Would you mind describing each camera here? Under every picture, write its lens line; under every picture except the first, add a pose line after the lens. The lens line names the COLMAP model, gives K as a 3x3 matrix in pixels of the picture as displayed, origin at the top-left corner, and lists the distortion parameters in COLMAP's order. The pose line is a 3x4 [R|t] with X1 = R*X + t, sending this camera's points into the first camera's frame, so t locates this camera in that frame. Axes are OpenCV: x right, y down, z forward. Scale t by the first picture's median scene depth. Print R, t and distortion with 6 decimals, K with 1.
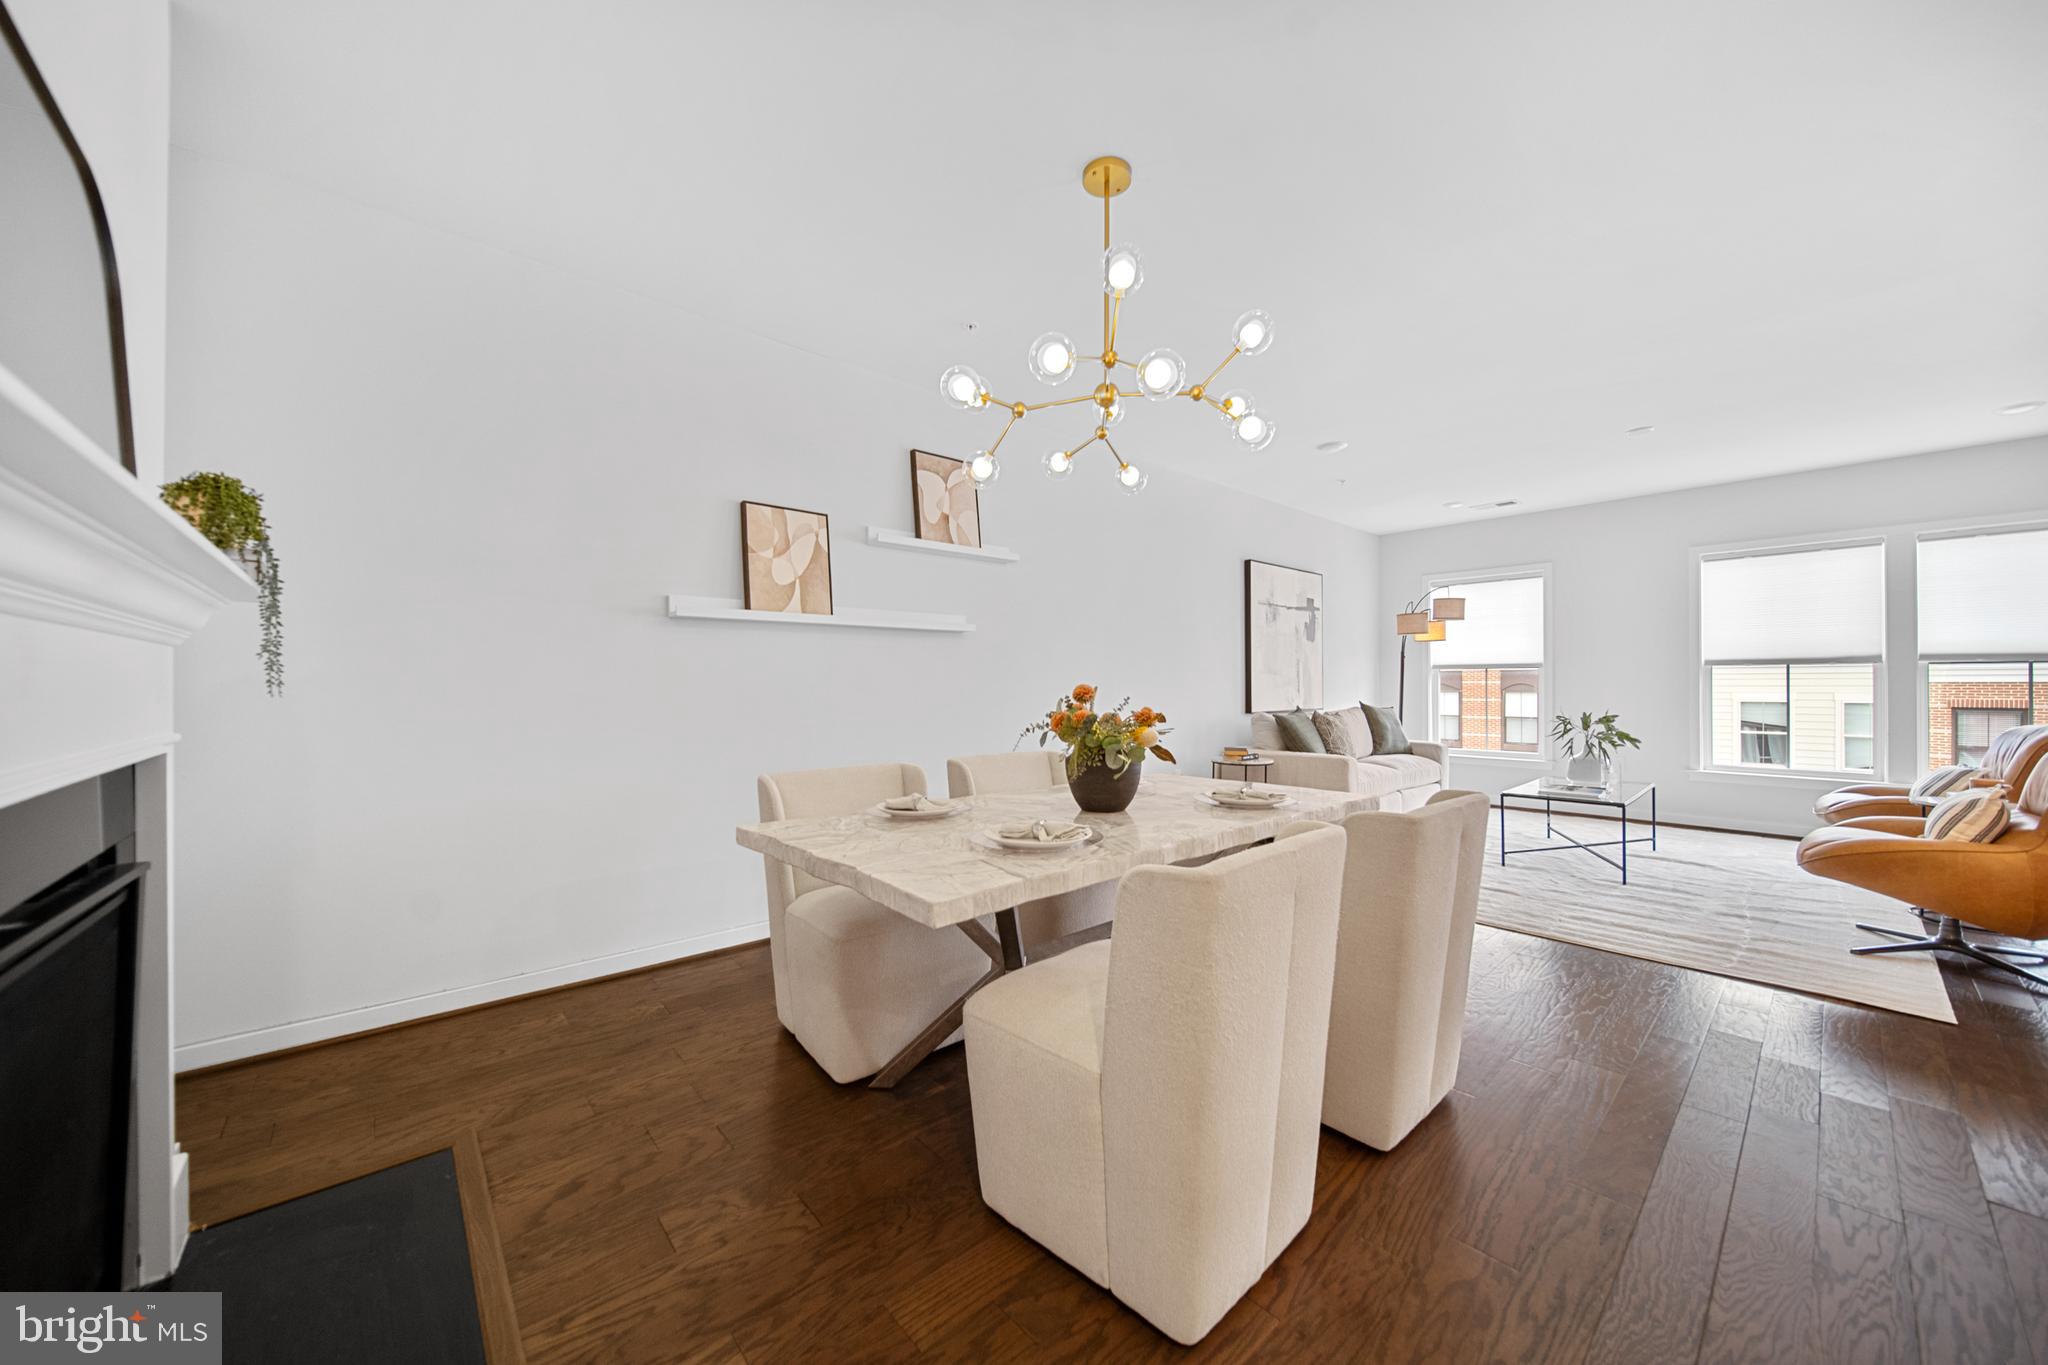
lens RADIAL K [[725.3, 0, 1018.9], [0, 725.3, 681.3], [0, 0, 1]] dist [0.001272, -0.001546]
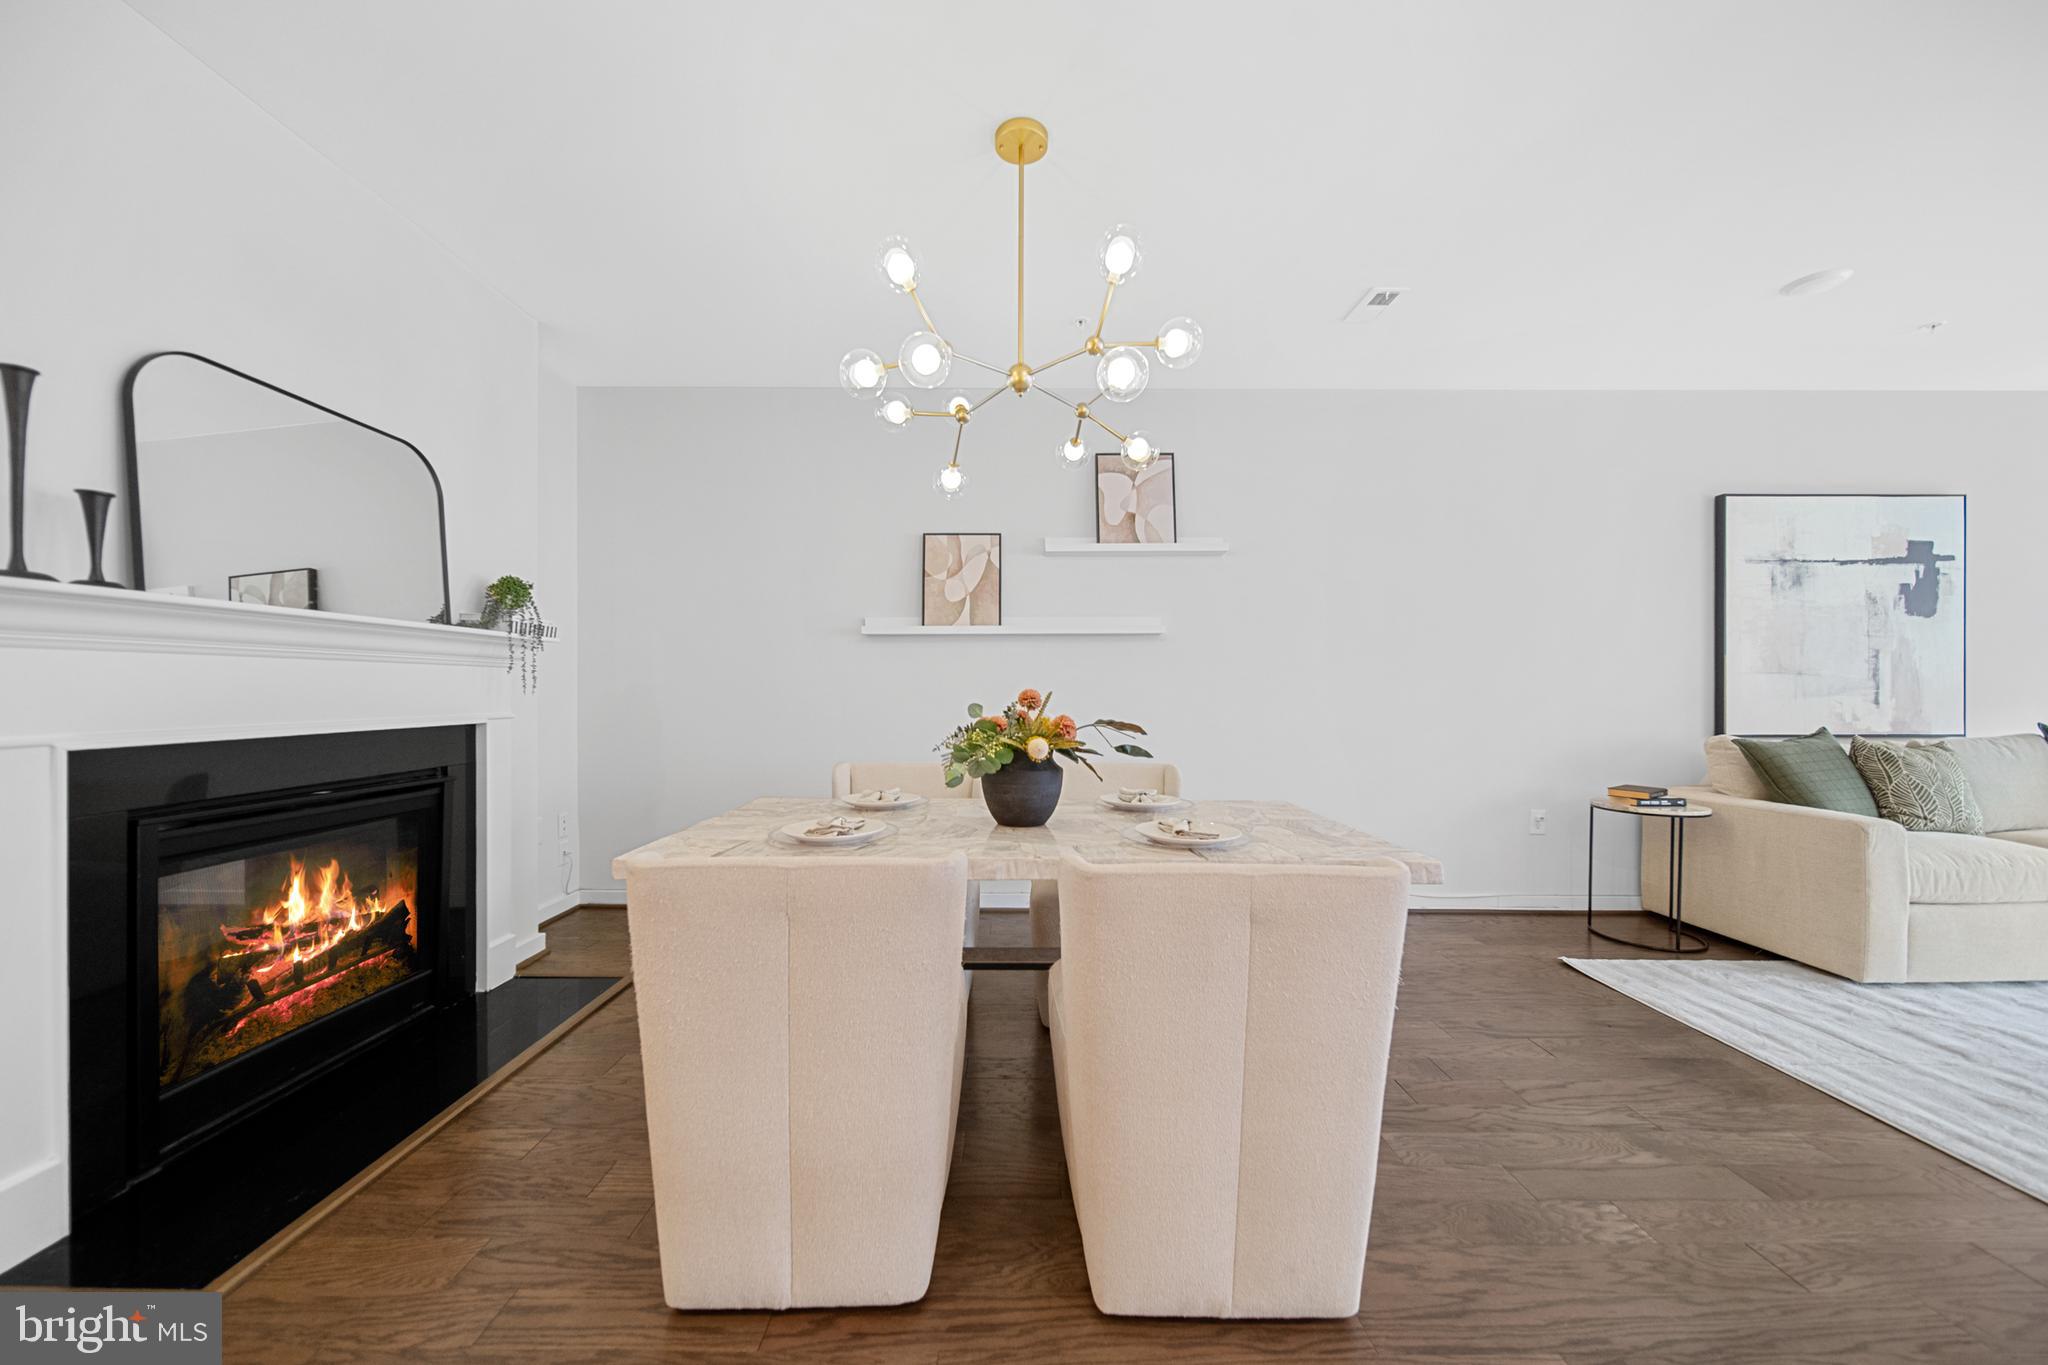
lens RADIAL K [[725.3, 0, 1017.3], [0, 725.3, 695.4], [0, 0, 1]] dist [0.001272, -0.001546]
pose [[0.745740, 0.005919, -0.666211, 0.300371], [0.000088, 0.999960, 0.008982, 0.002255], [0.666237, -0.006757, 0.745709, 0.125648]]
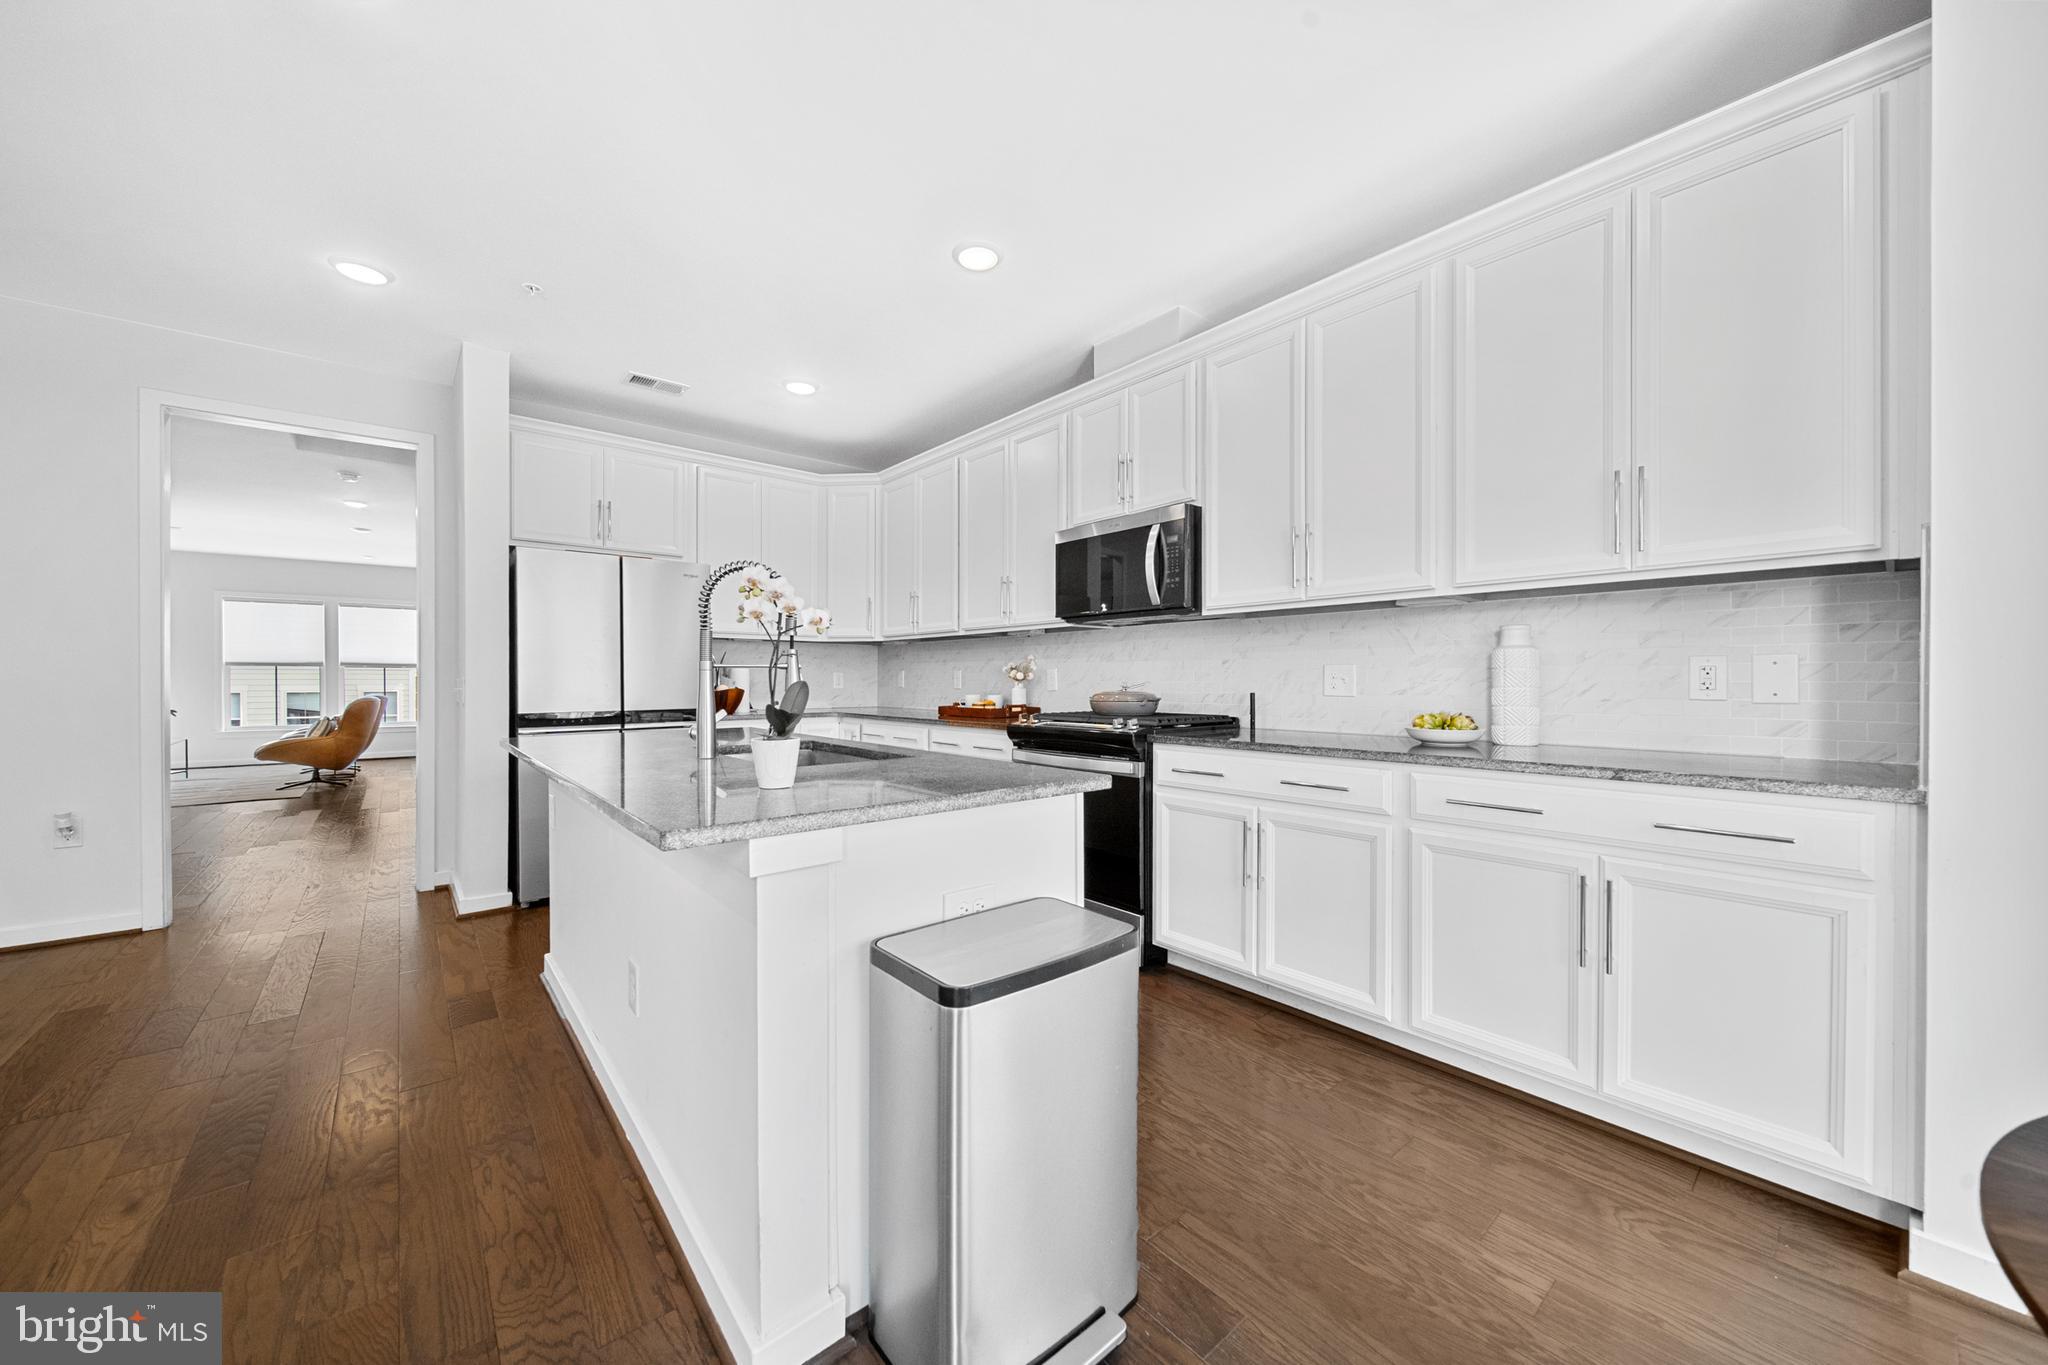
lens RADIAL K [[731.3, 0, 1010.9], [0, 731.3, 682.5], [0, 0, 1]] dist [-0.001820, -0.000310]
pose [[0.025091, -0.004167, 0.999676, -0.652086], [-0.004159, 0.999982, 0.004273, 0.002438], [-0.999677, -0.004265, 0.025073, -0.815360]]
